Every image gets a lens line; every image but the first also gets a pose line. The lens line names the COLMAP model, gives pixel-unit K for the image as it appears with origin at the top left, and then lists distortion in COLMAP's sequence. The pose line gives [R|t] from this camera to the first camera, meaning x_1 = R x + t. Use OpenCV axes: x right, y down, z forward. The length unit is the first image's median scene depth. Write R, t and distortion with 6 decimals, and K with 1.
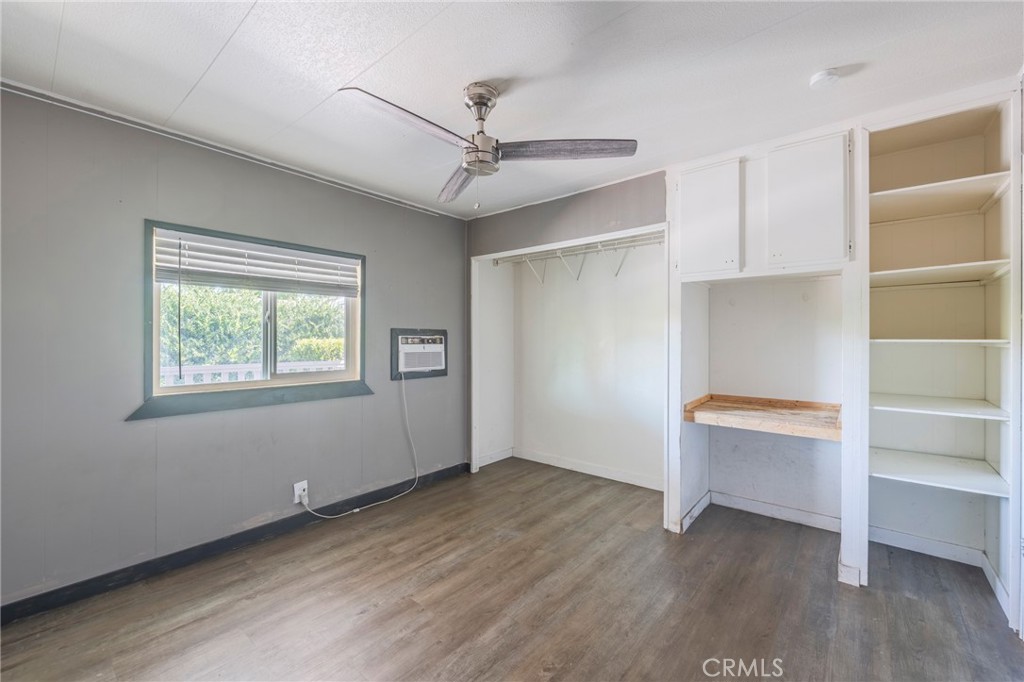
lens RADIAL K [[413.2, 0, 518.2], [0, 413.2, 335.0], [0, 0, 1]] dist [-0.001327, -0.000027]
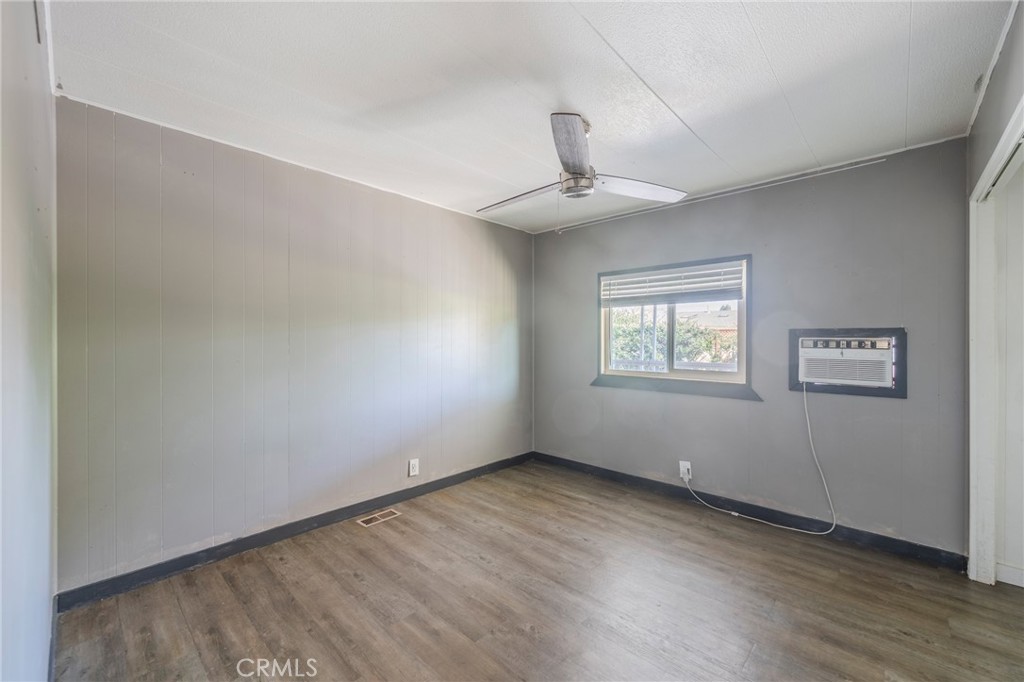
lens RADIAL K [[413.2, 0, 513.4], [0, 413.2, 343.4], [0, 0, 1]] dist [-0.001327, -0.000027]
pose [[-0.055428, 0.004626, -0.998452, 0.622003], [0.004253, 0.999981, 0.004397, 0.007532], [0.998454, -0.004003, -0.055446, 0.519326]]
